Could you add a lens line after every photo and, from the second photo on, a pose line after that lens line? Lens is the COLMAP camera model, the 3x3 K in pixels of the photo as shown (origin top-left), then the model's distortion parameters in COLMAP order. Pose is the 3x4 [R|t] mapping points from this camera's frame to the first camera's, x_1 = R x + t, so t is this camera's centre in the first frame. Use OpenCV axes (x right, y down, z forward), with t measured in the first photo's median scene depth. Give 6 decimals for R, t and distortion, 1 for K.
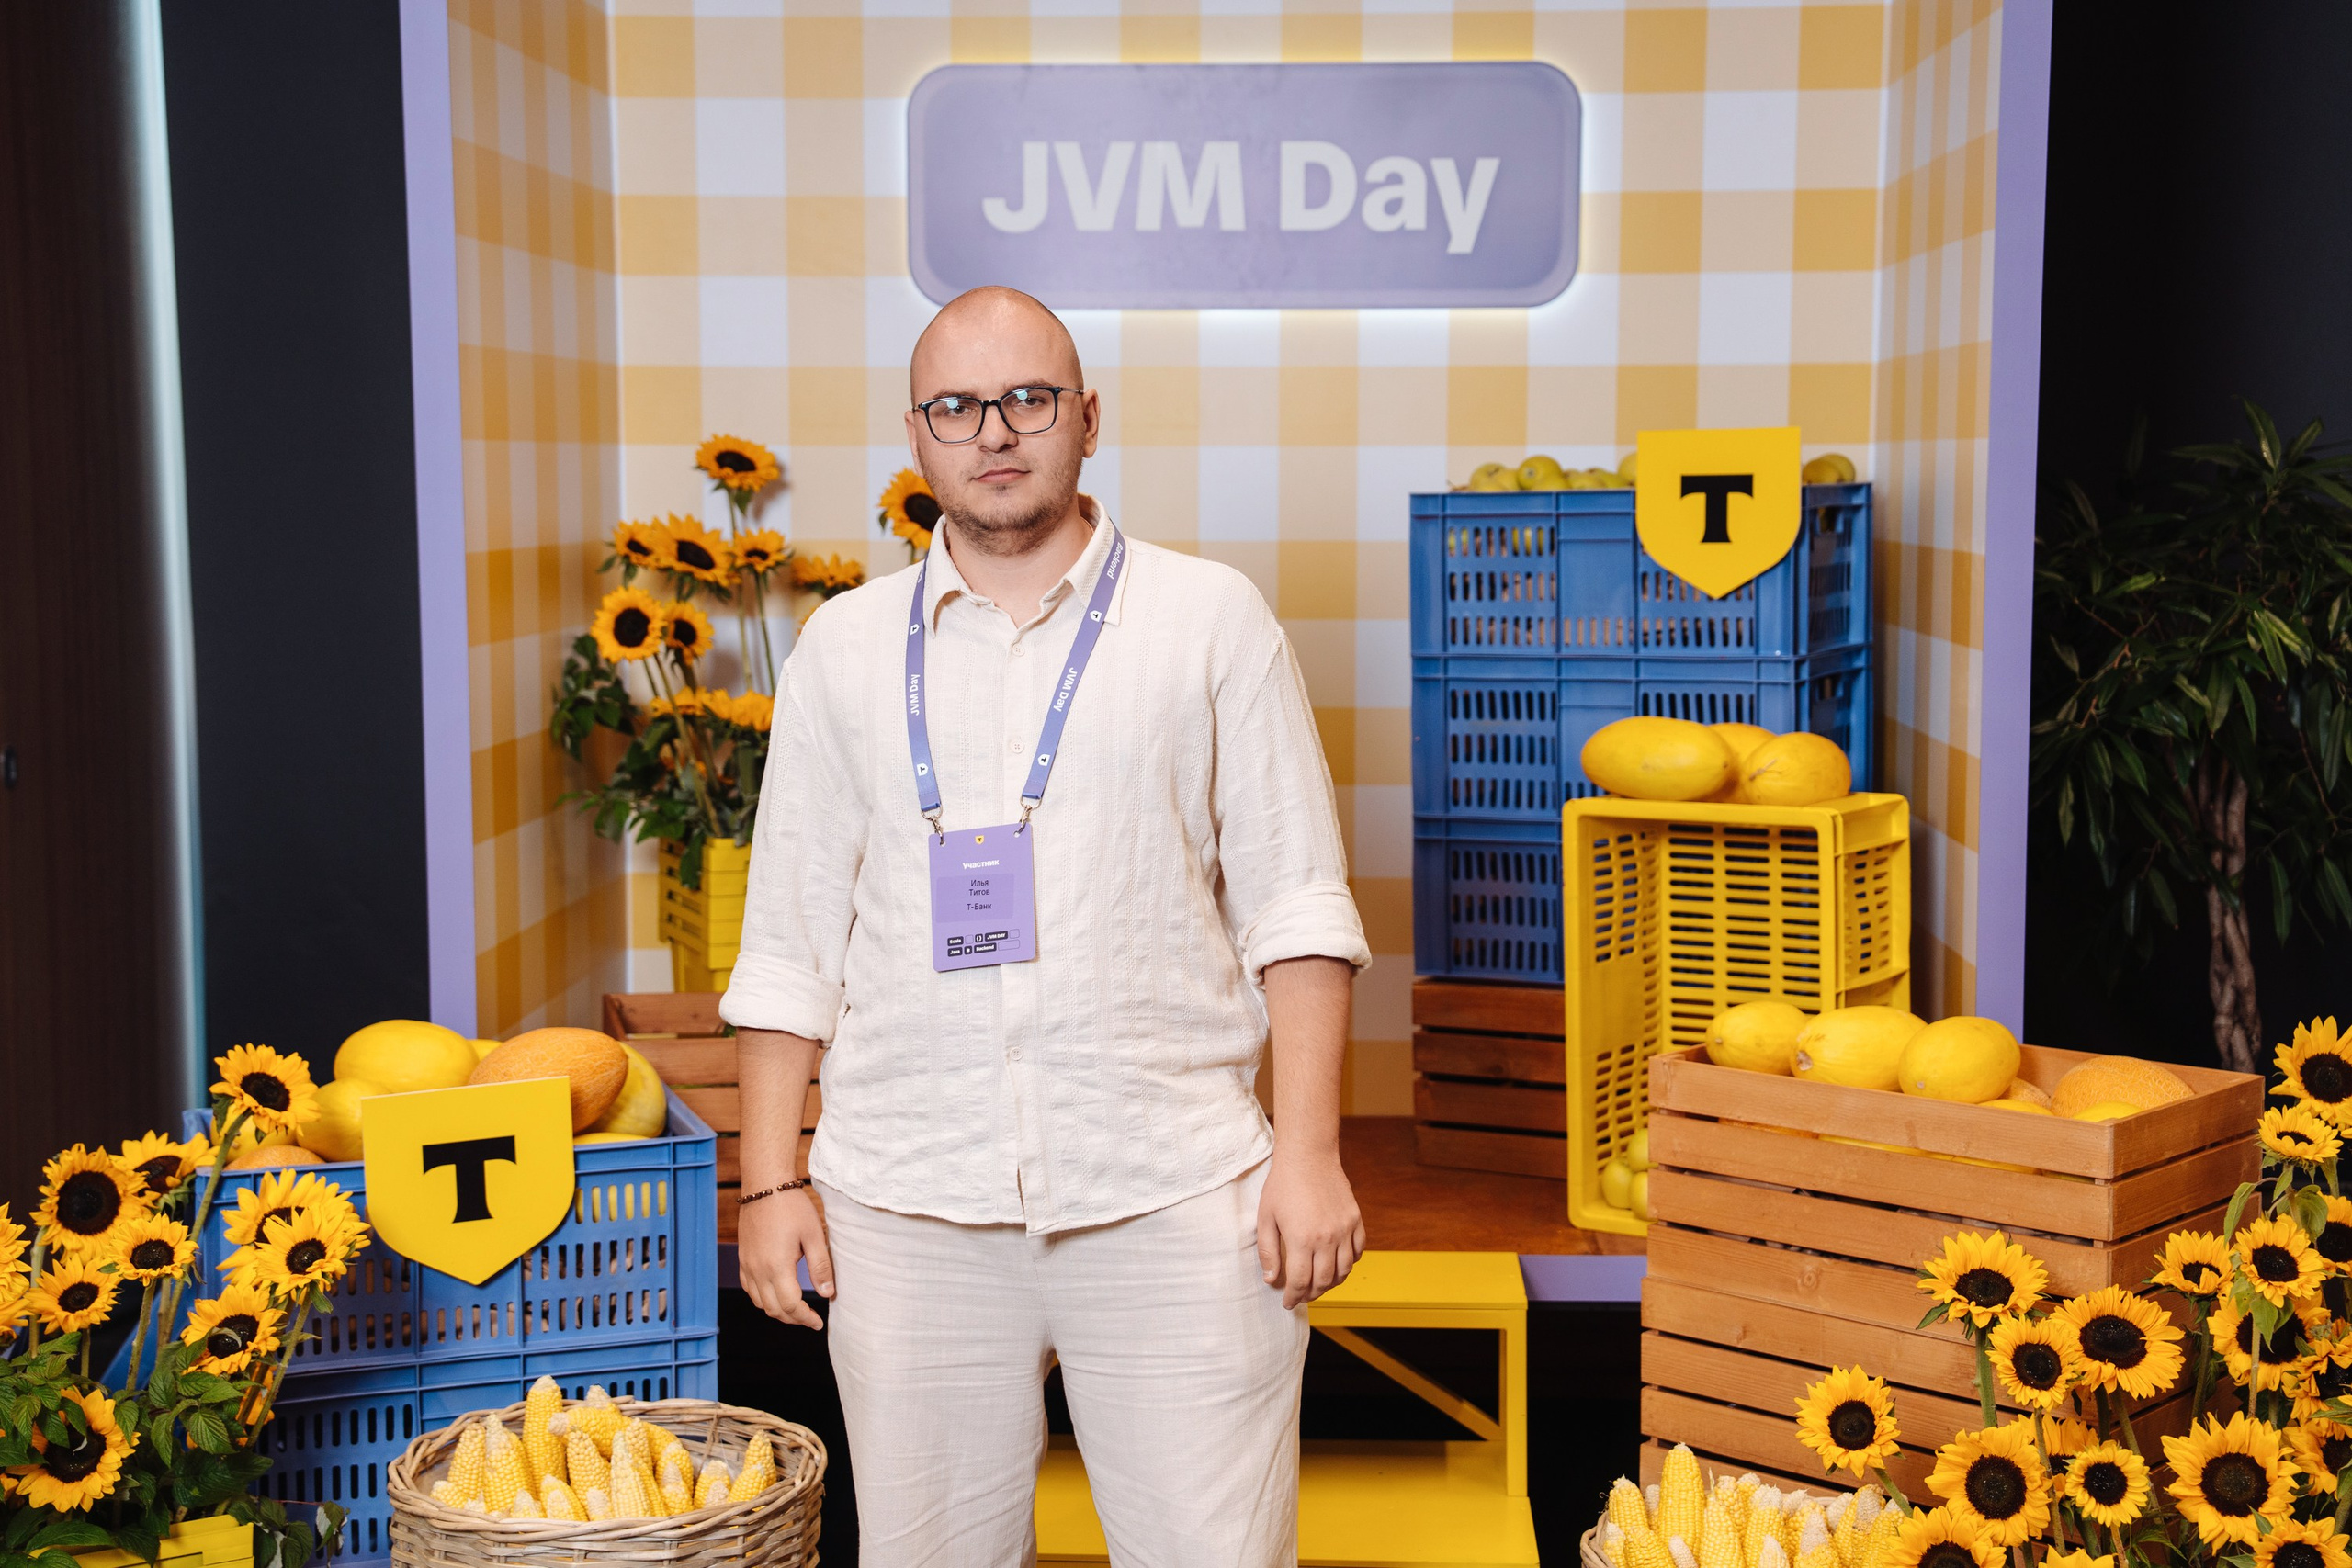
lens RADIAL K [[3314.8, 0, 1172.5], [0, 3314.8, 790.1], [0, 0, 1]] dist [0.137035, 0.021711]
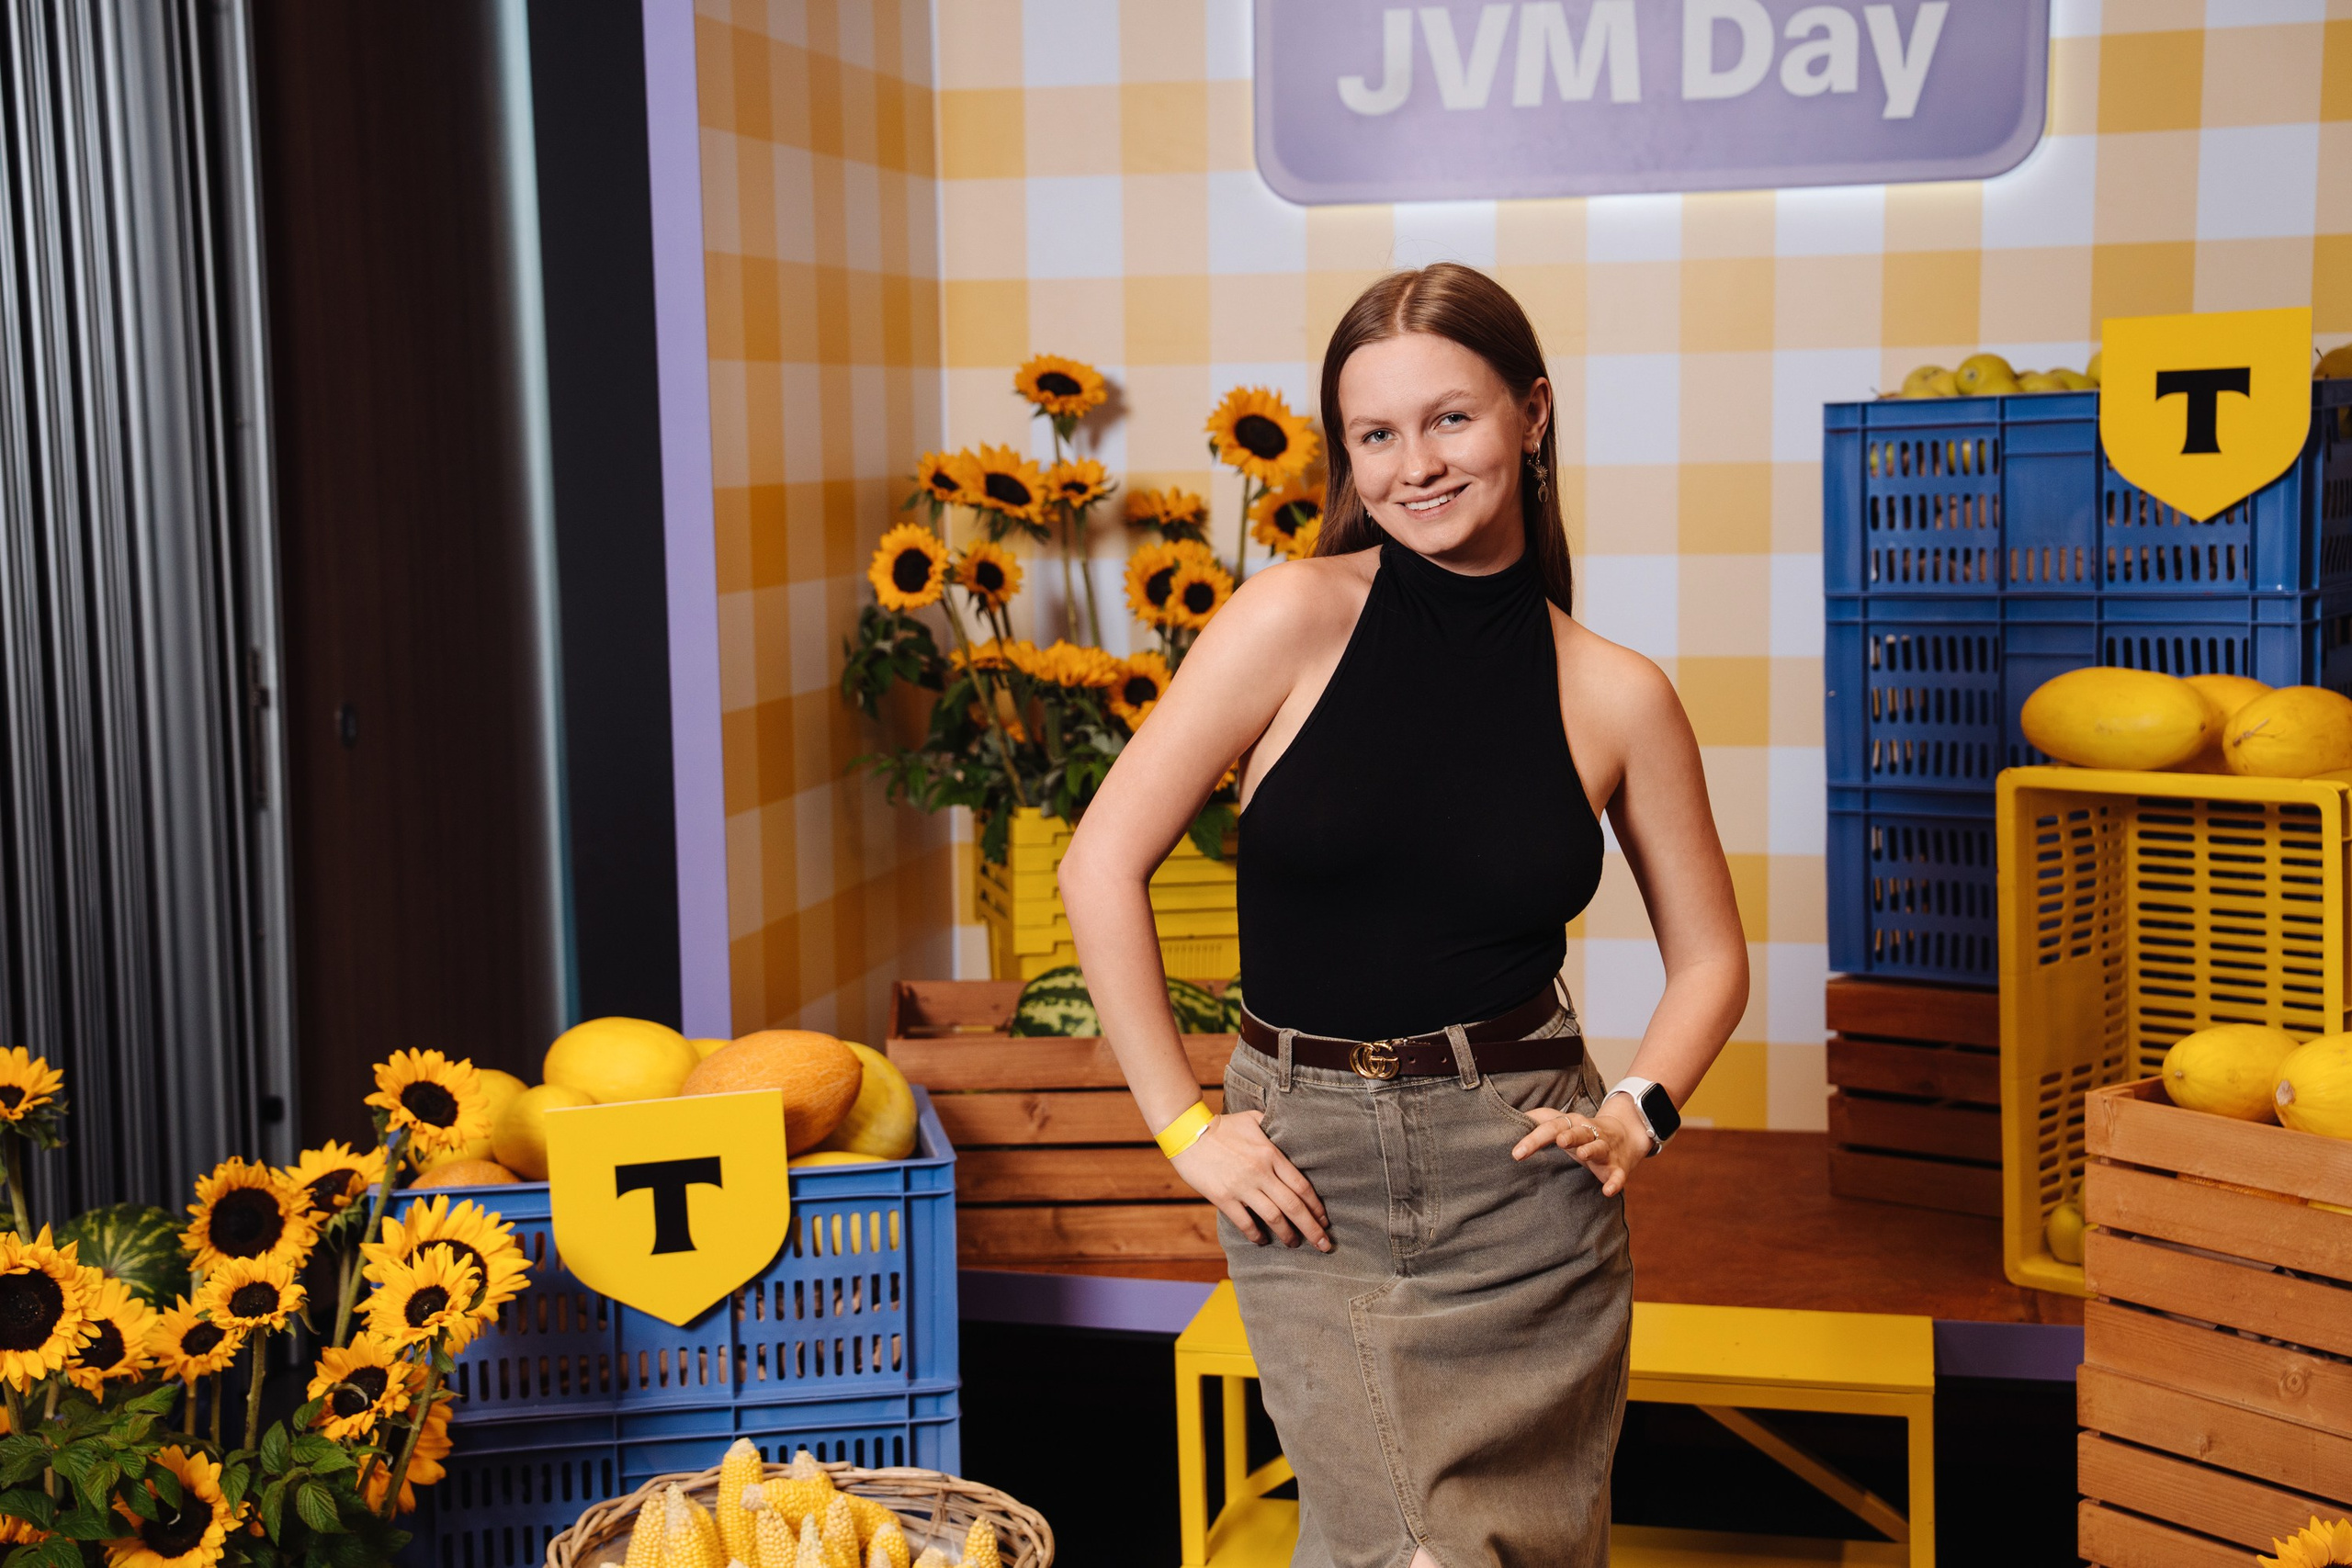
lens RADIAL K [[3257.4, 0, 1154.7], [0, 3257.4, 795.5], [0, 0, 1]] dist [0.102735, 0.240104]
pose [[0.984441, 0.004173, -0.175667, 0.055822], [-0.000814, 0.999816, 0.019189, -0.005971], [0.175714, -0.018747, 0.984263, 0.162676]]
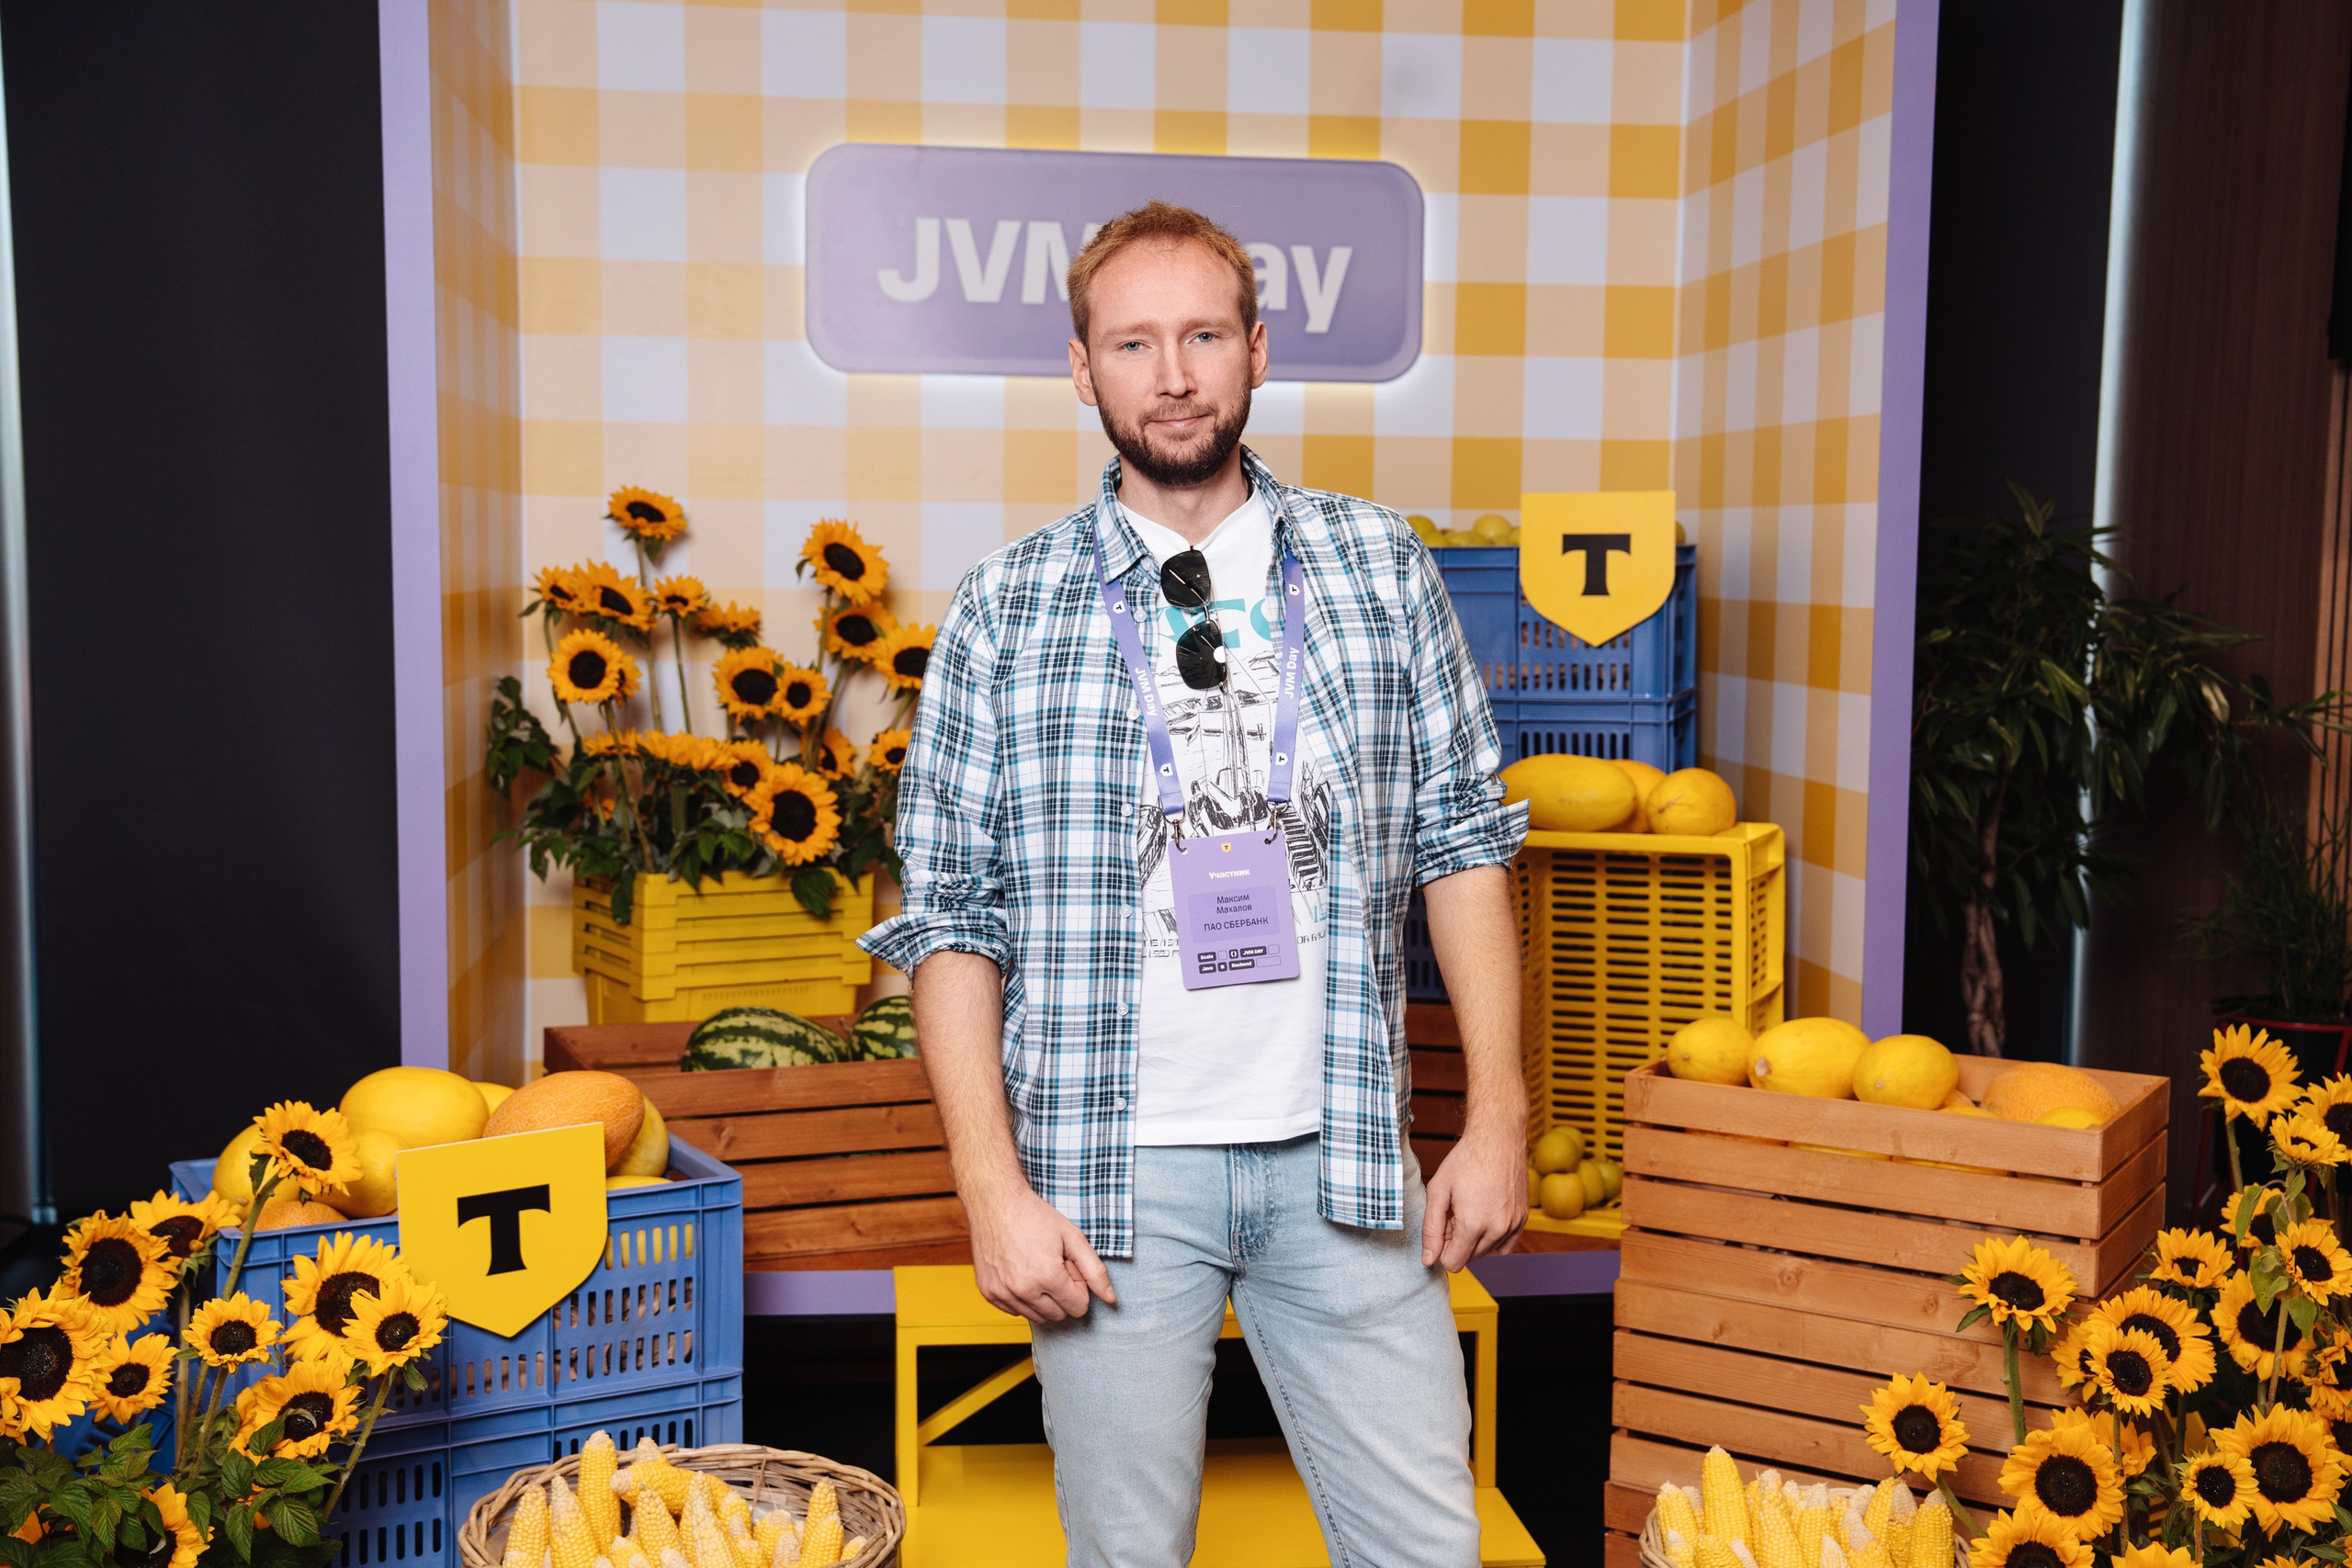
lens RADIAL K [[2655.3, 0, 1173.7], [0, 2655.3, 789.9], [0, 0, 1]] dist [0.023104, 0.132030]
pose [[0.983152, -0.005269, 0.182716, -0.140168], [0.006688, 0.999952, -0.007154, -0.005053], [-0.182670, 0.008256, 0.983140, 0.171888]]
